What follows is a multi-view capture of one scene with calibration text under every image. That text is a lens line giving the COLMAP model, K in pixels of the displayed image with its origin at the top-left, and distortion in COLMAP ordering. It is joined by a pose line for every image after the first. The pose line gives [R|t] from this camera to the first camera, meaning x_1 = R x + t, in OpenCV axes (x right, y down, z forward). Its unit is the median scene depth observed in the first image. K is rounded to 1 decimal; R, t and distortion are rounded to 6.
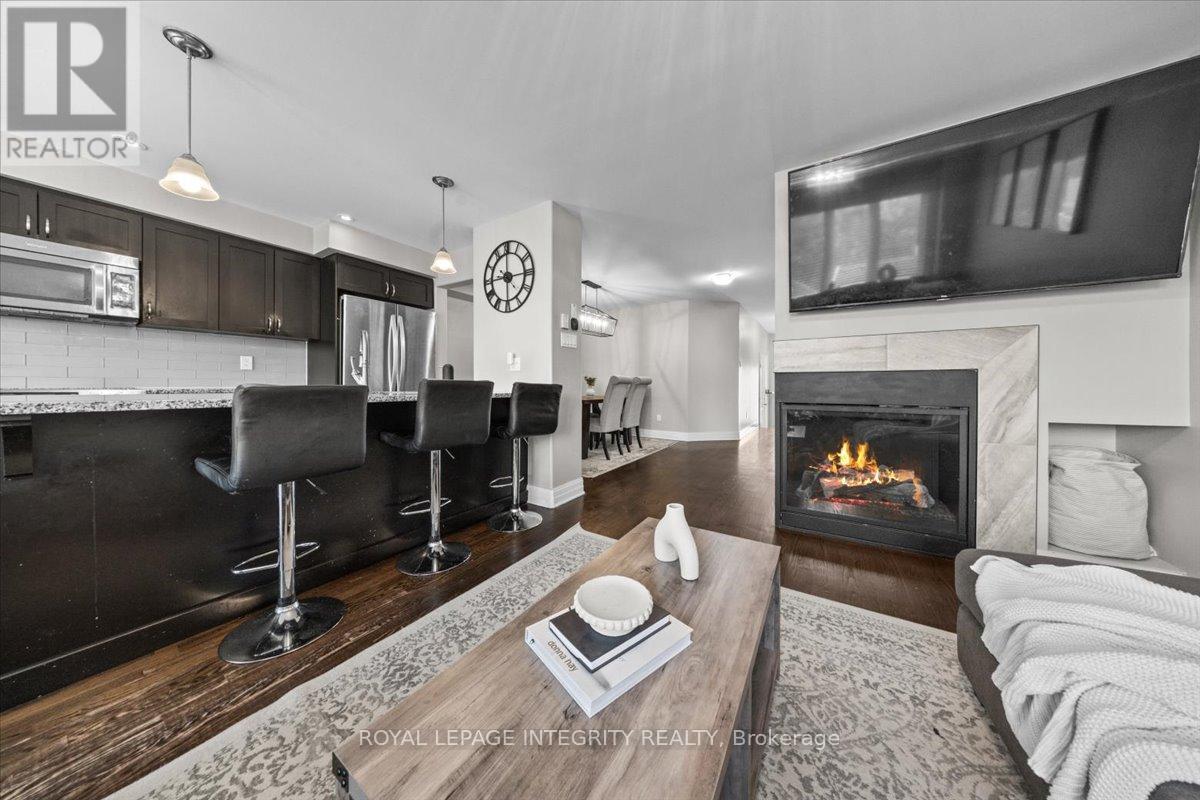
lens RADIAL K [[352.2, 0, 593.5], [0, 352.2, 385.6], [0, 0, 1]] dist [-0.001610, -0.000028]
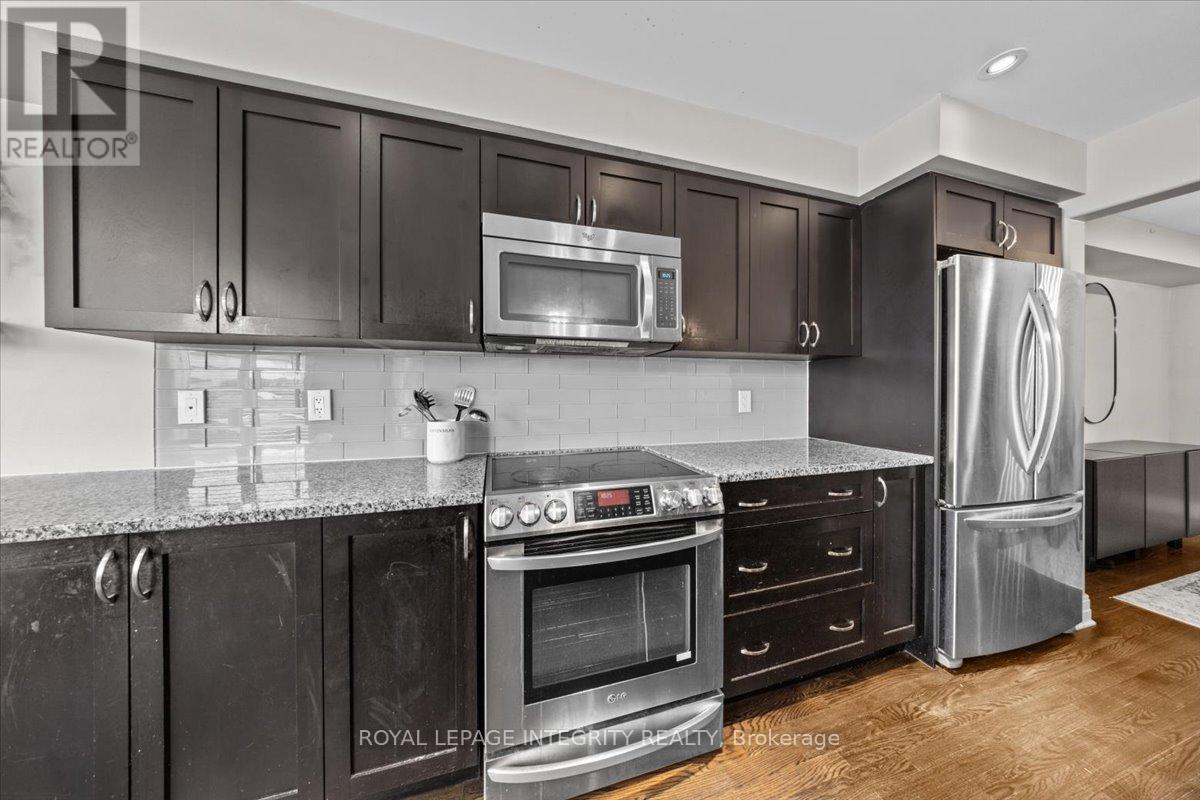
lens RADIAL K [[360.5, 0, 598.9], [0, 360.5, 391.0], [0, 0, 1]] dist [-0.000079, -0.000091]
pose [[0.761261, -0.005239, -0.648424, -1.036317], [0.002481, 0.999984, -0.005167, -0.108904], [0.648440, 0.002325, 0.761262, 0.464868]]
